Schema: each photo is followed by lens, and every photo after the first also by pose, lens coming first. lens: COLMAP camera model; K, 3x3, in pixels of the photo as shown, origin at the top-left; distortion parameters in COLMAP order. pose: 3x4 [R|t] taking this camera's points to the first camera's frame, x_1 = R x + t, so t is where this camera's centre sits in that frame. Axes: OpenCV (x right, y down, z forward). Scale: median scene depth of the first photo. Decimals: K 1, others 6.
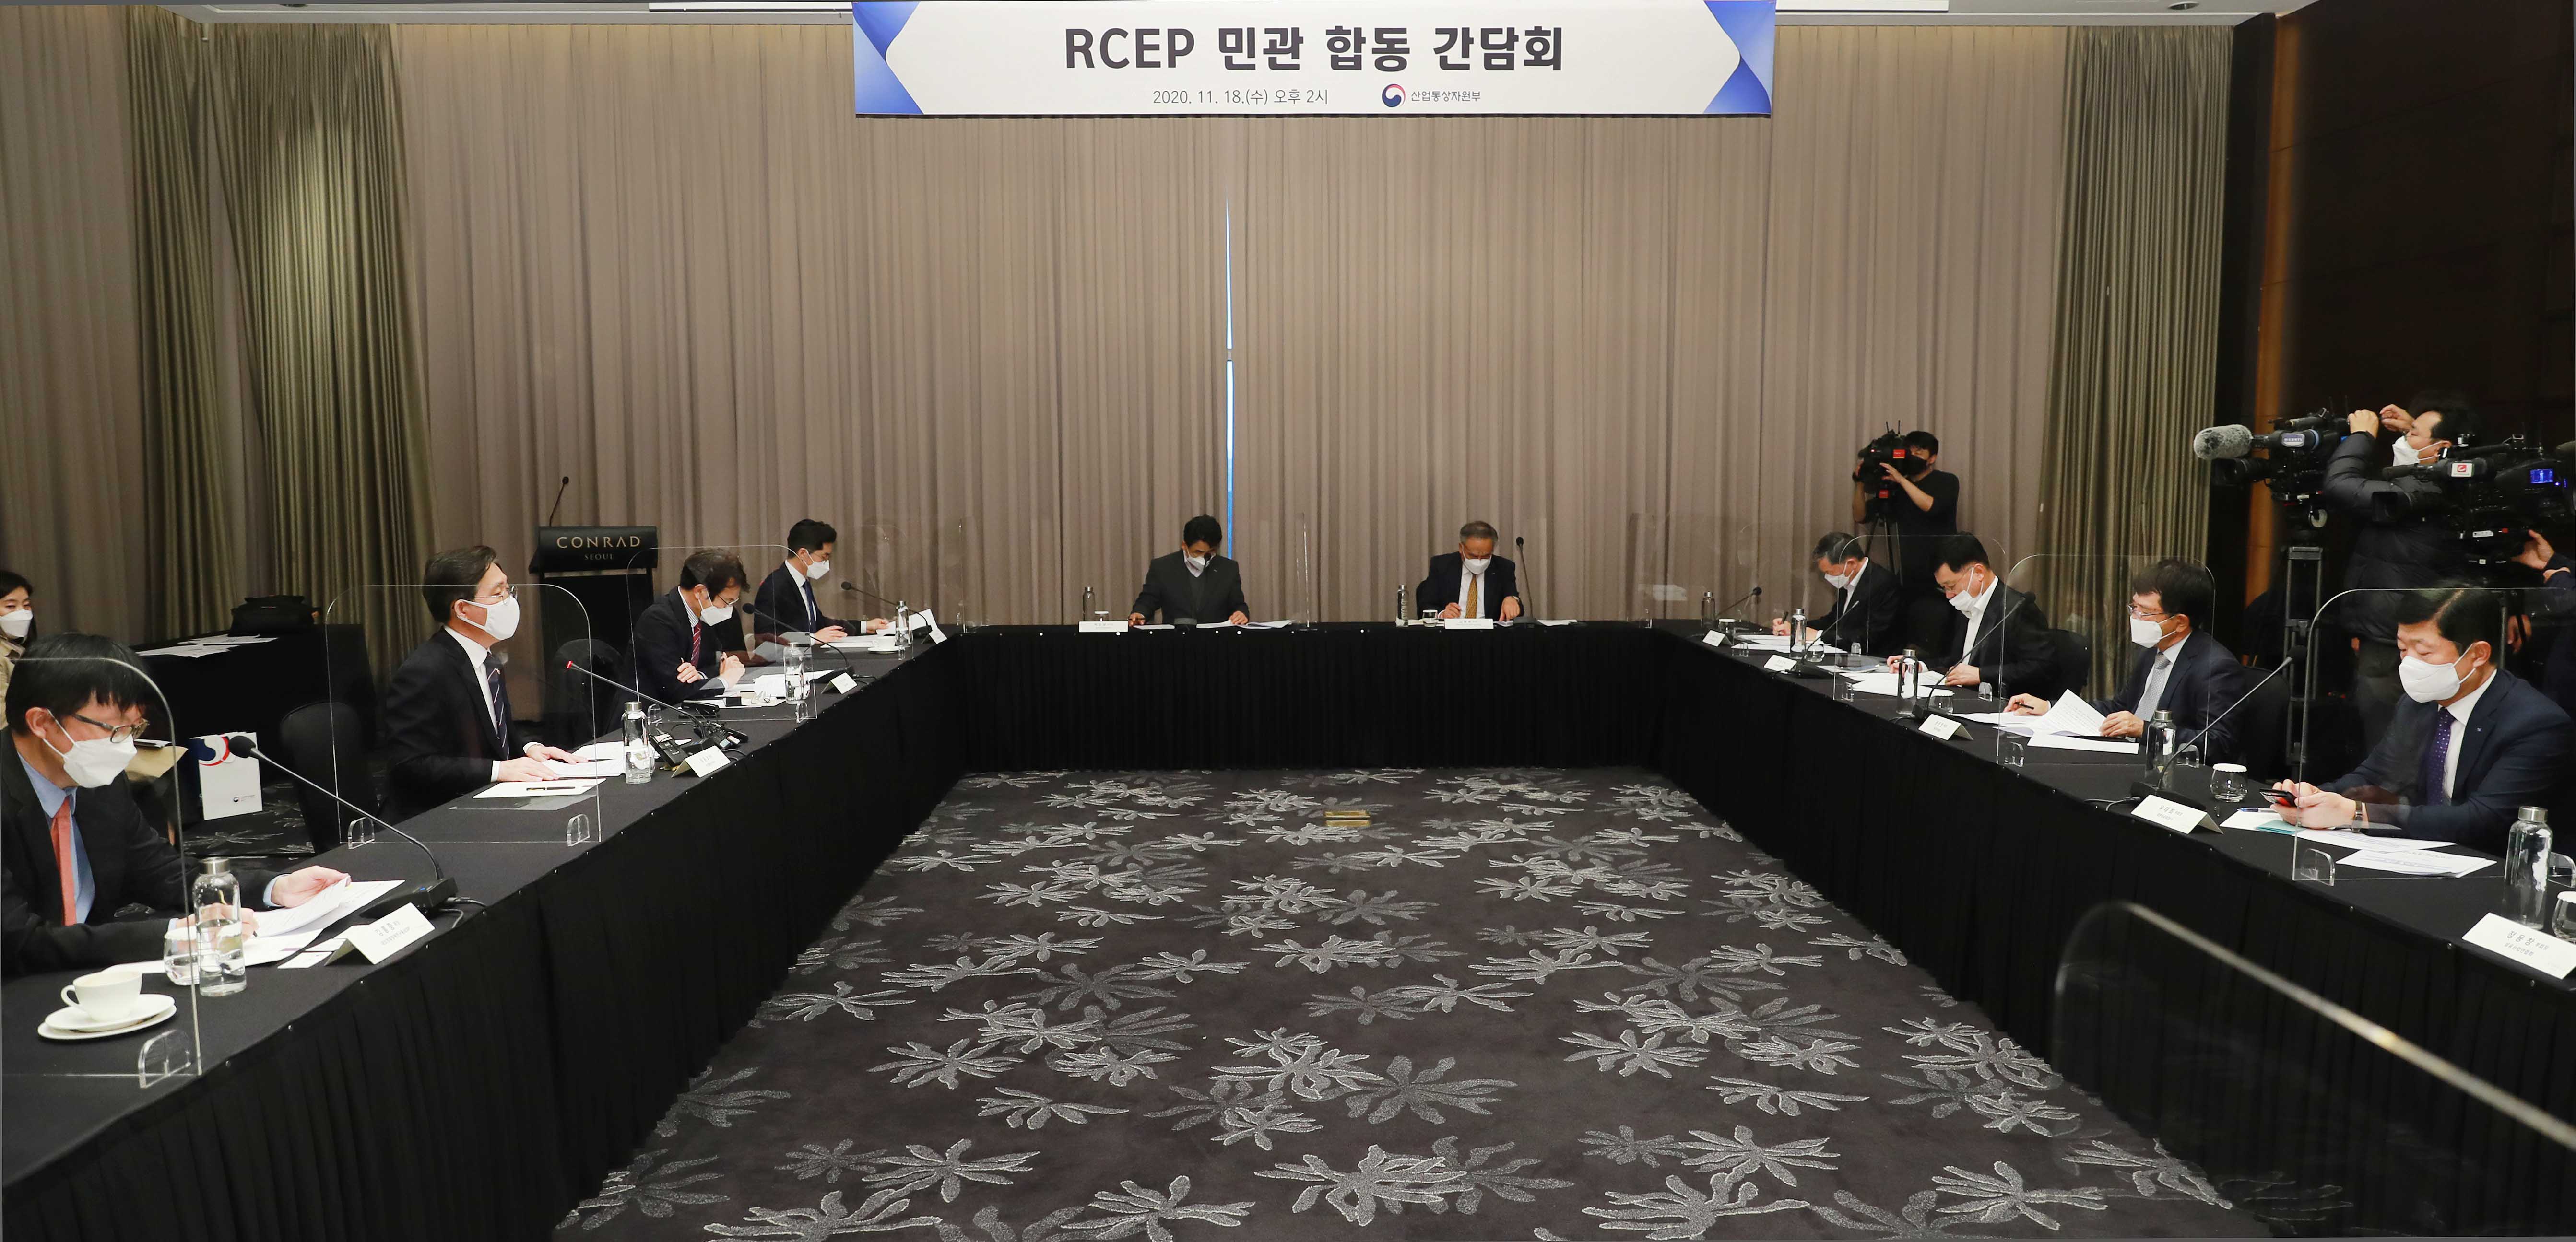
lens RADIAL K [[1768.4, 0, 1288.0], [0, 1768.4, 621.0], [0, 0, 1]] dist [0.002106, -0.001015]
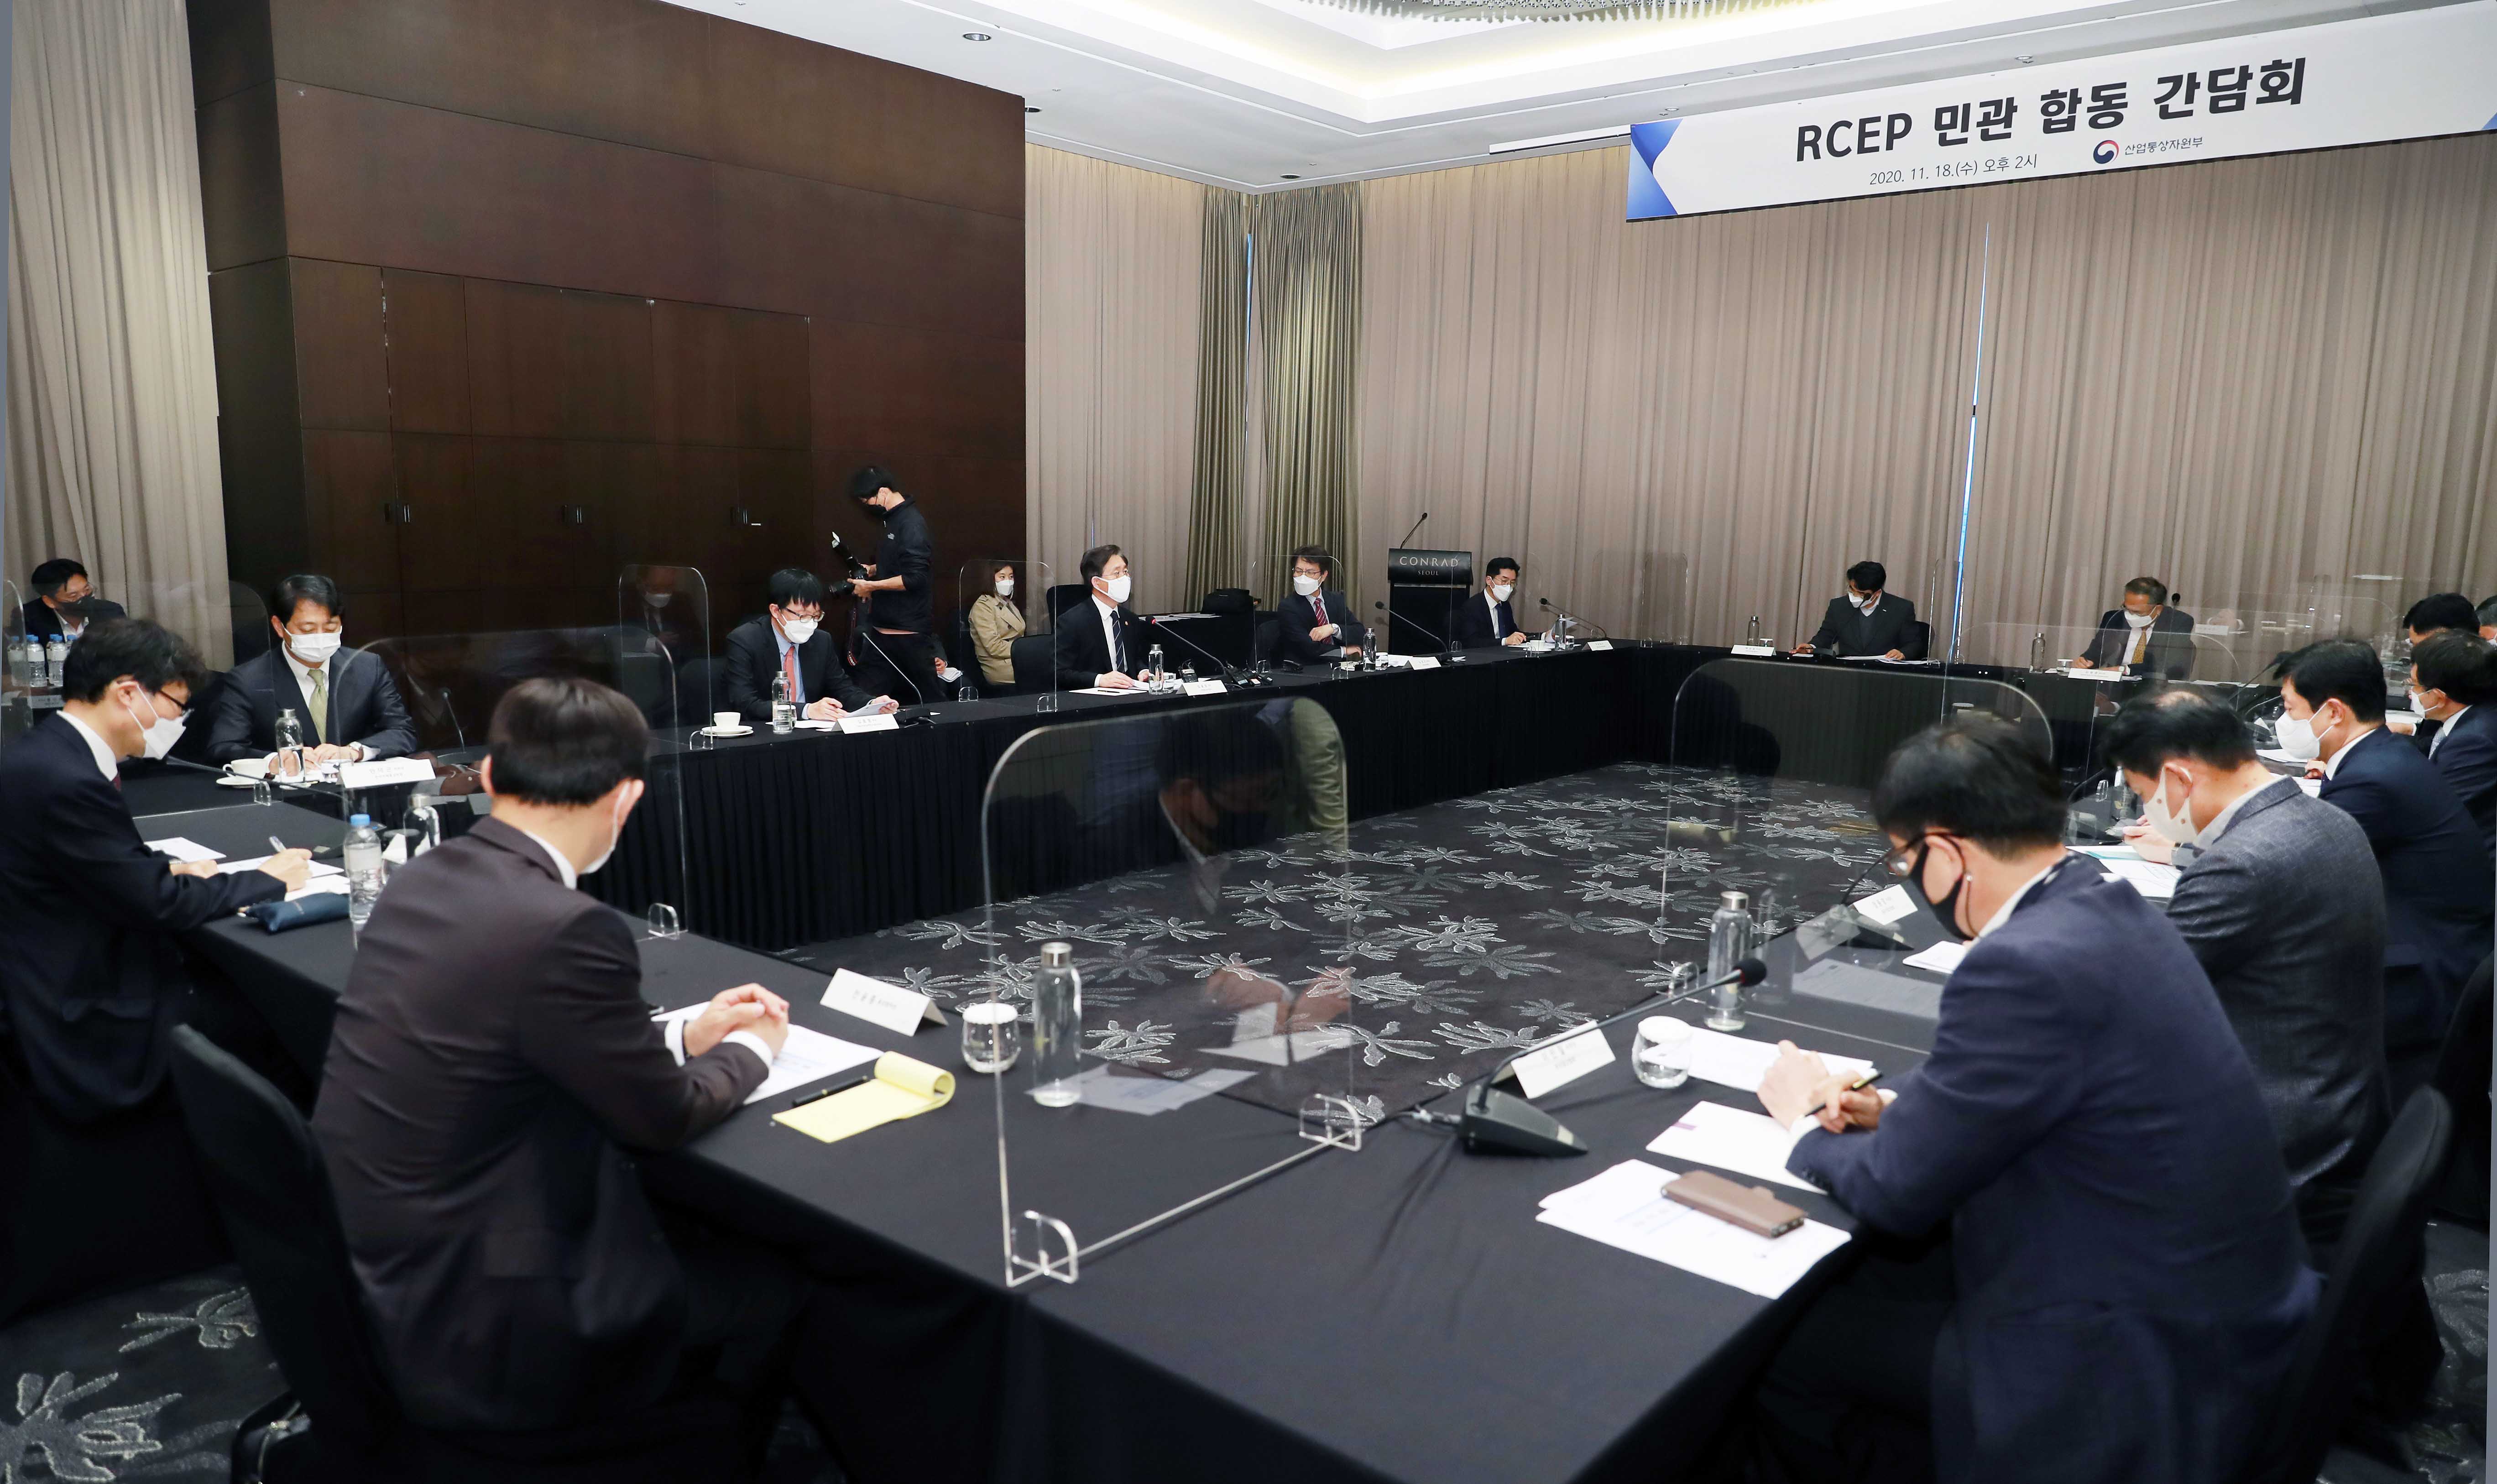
lens RADIAL K [[1678.2, 0, 1248.5], [0, 1678.2, 742.0], [0, 0, 1]] dist [0.000555, 0.005012]
pose [[0.749973, 0.110467, -0.652179, 0.357293], [-0.081232, 0.993875, 0.074931, 0.006753], [0.656461, -0.003219, 0.754353, -0.050045]]
